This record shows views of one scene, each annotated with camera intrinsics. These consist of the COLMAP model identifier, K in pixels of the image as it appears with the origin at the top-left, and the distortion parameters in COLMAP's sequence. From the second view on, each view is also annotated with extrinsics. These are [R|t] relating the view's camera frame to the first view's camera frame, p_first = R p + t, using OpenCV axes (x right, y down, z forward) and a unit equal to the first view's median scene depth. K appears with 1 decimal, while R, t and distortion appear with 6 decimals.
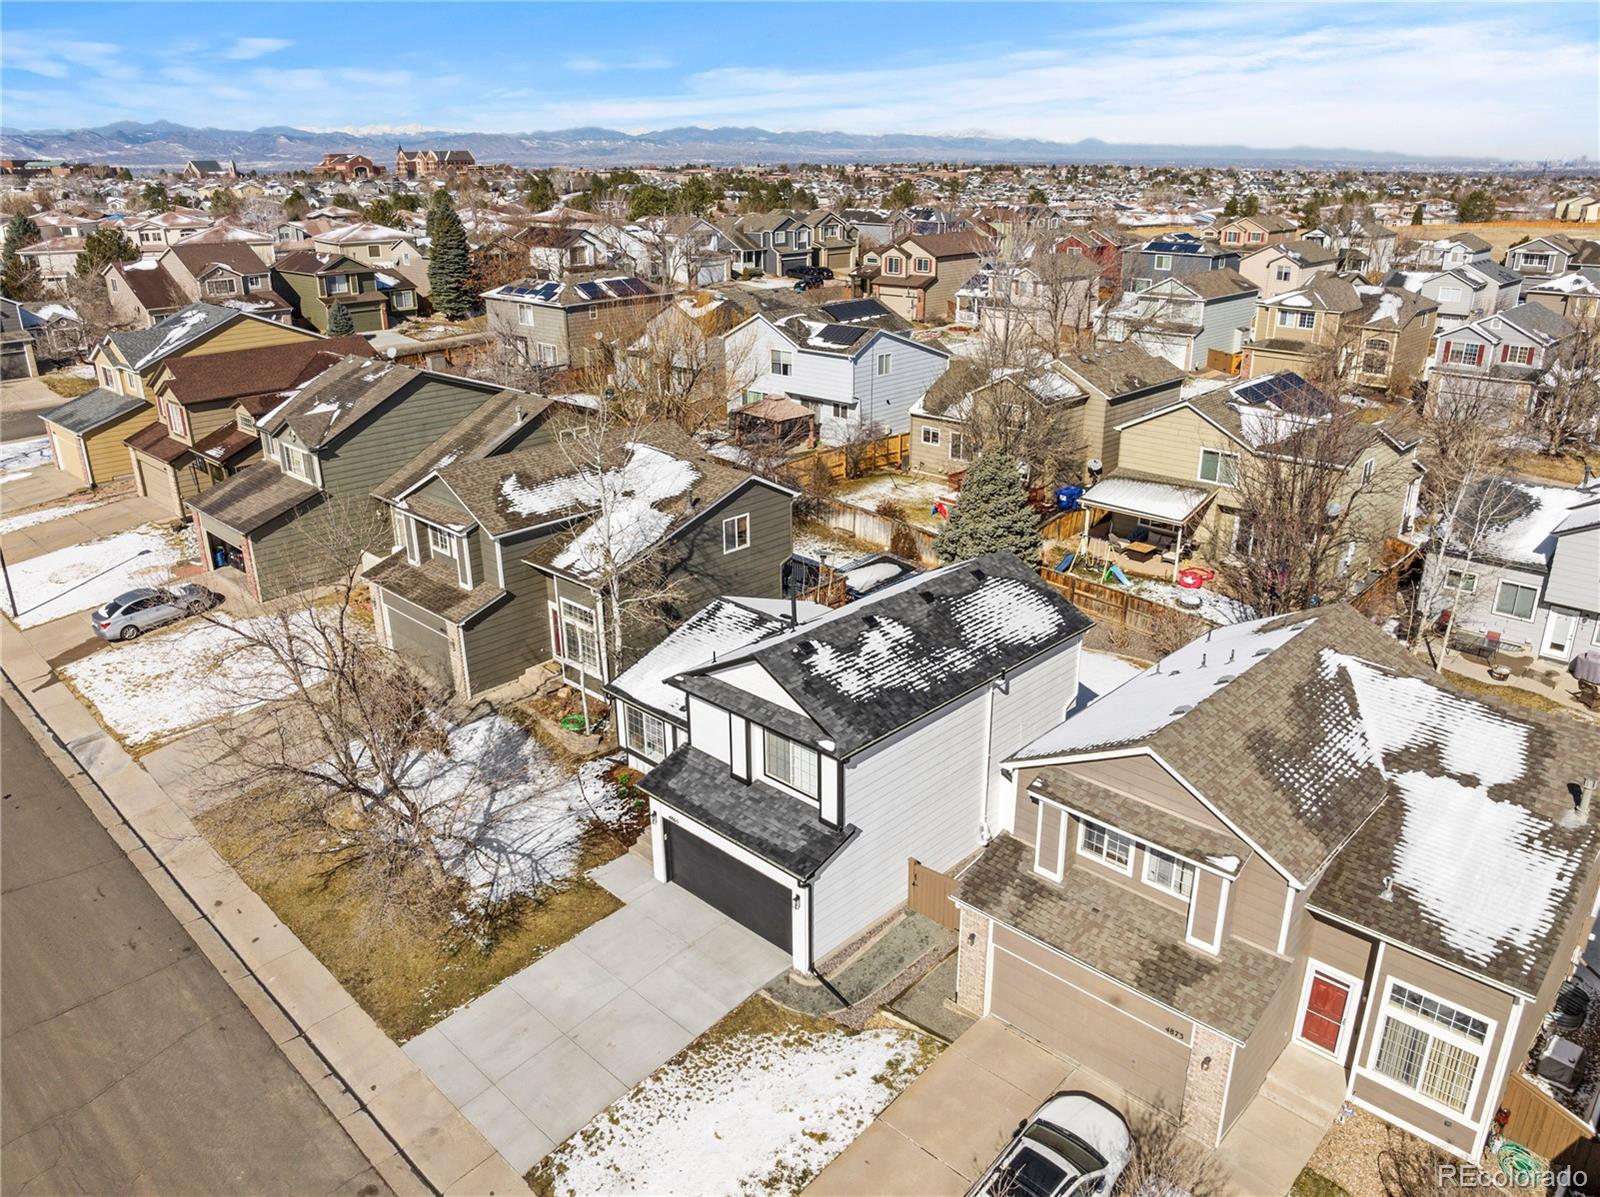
lens RADIAL K [[1146.6, 0, 800.0], [0, 1146.6, 598.5], [0, 0, 1]] dist [-0.037350, 0.002389]
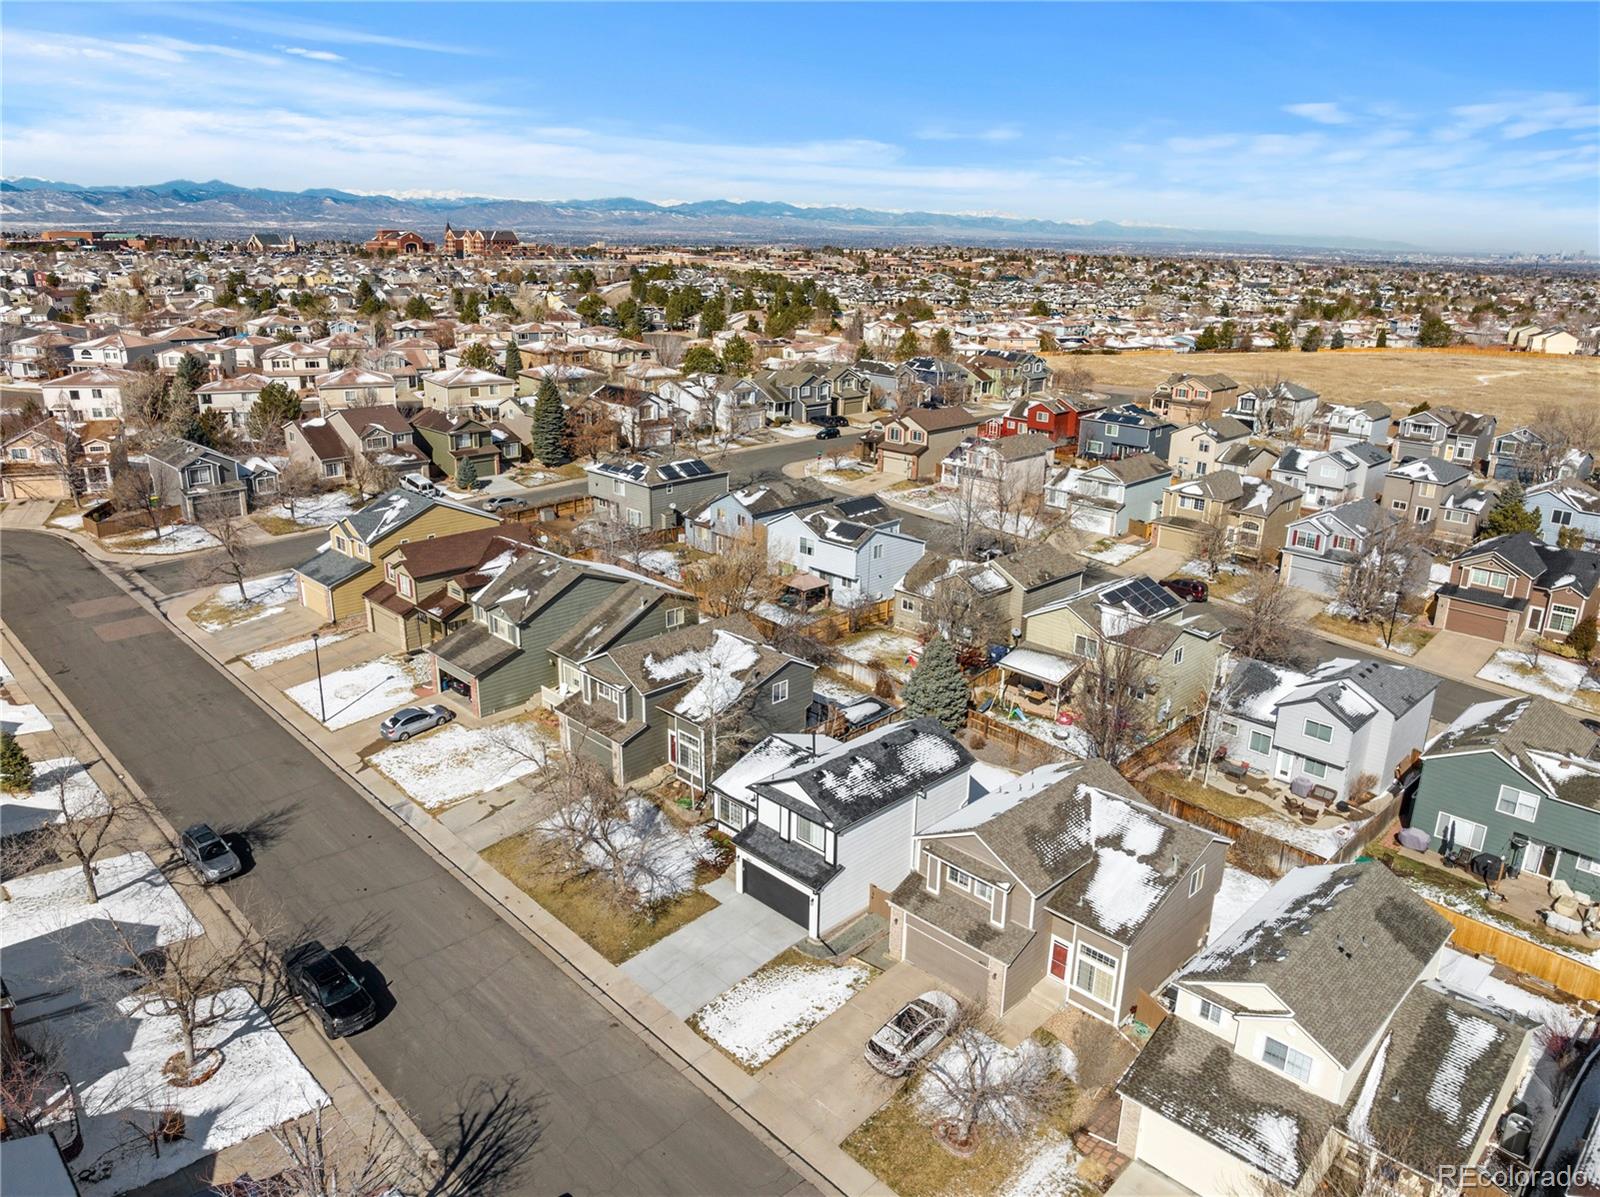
lens RADIAL K [[1114.3, 0, 802.9], [0, 1114.3, 601.1], [0, 0, 1]] dist [-0.004911, -0.058464]
pose [[0.999500, 0.030461, -0.008518, -0.012390], [-0.030852, 0.998257, -0.050309, -0.110823], [0.006971, 0.050547, 0.998697, -0.660637]]
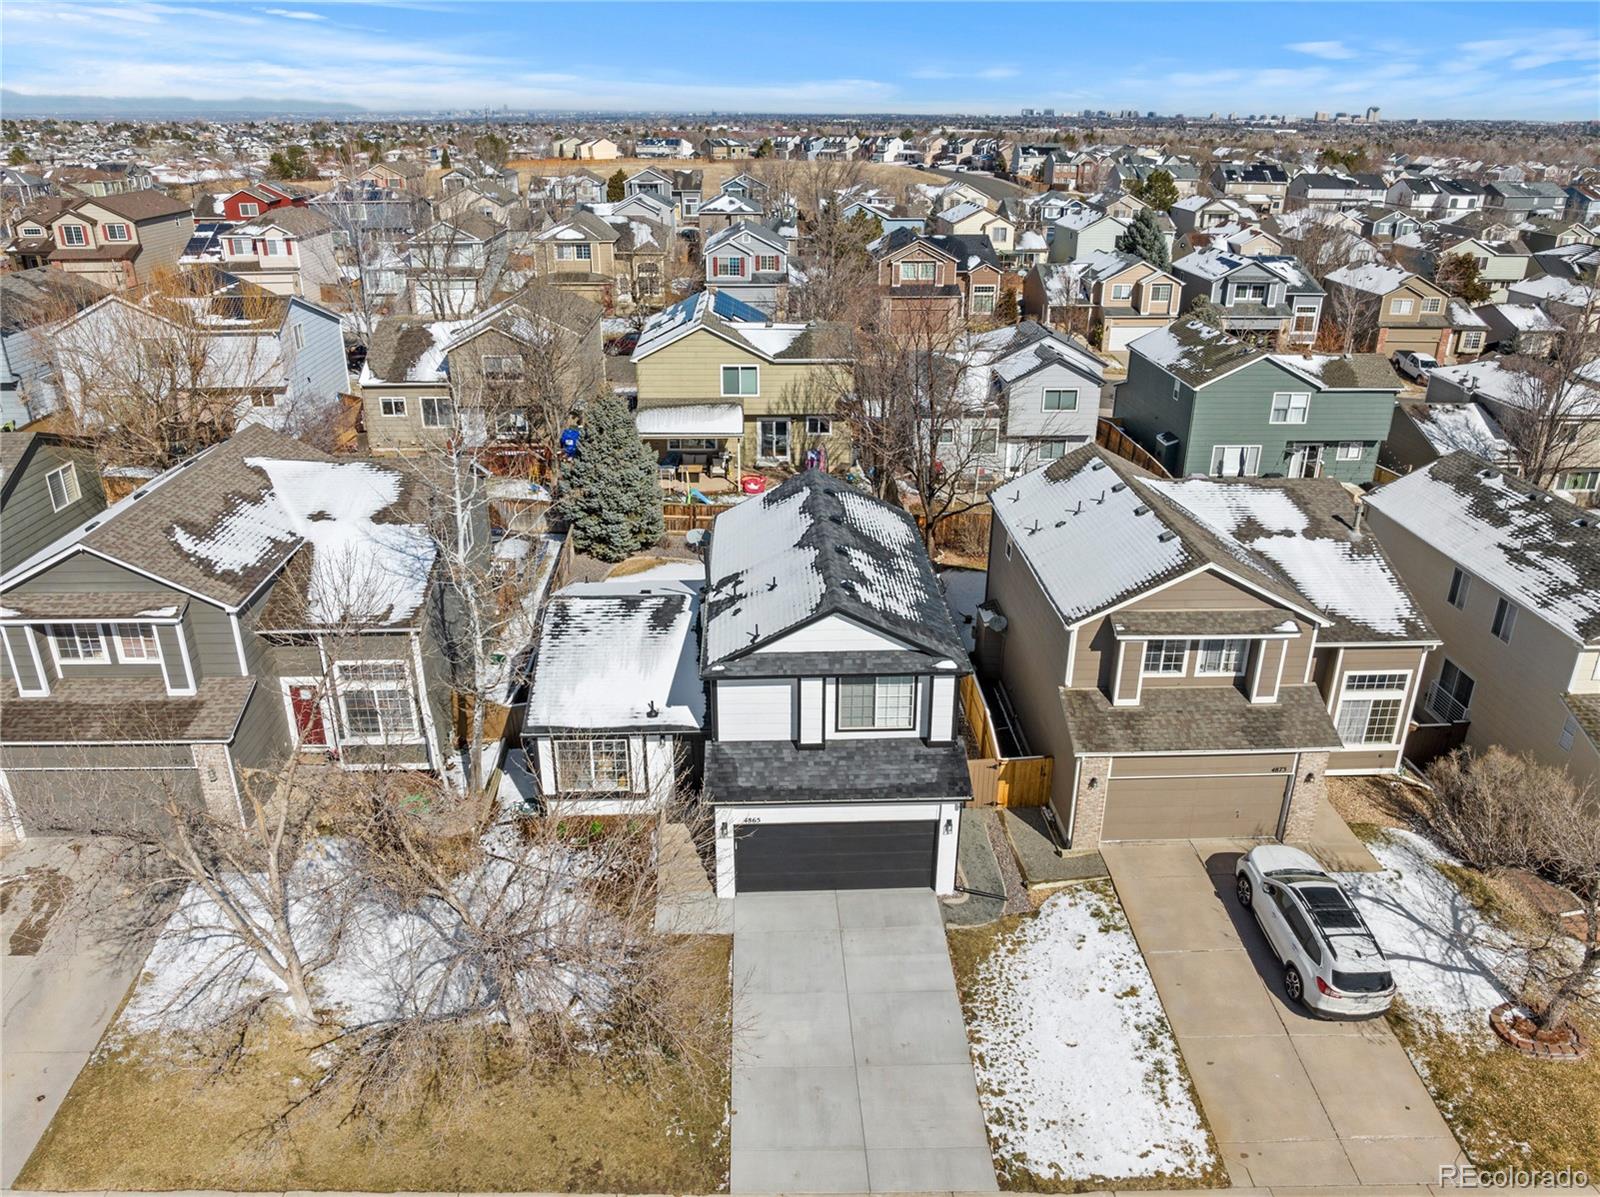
lens RADIAL K [[1146.6, 0, 800.0], [0, 1146.6, 598.5], [0, 0, 1]] dist [-0.037350, 0.002389]
pose [[0.691109, -0.277898, 0.667189, -0.467580], [0.252606, 0.957782, 0.137273, -0.063966], [-0.677169, 0.073665, 0.732130, 0.226186]]
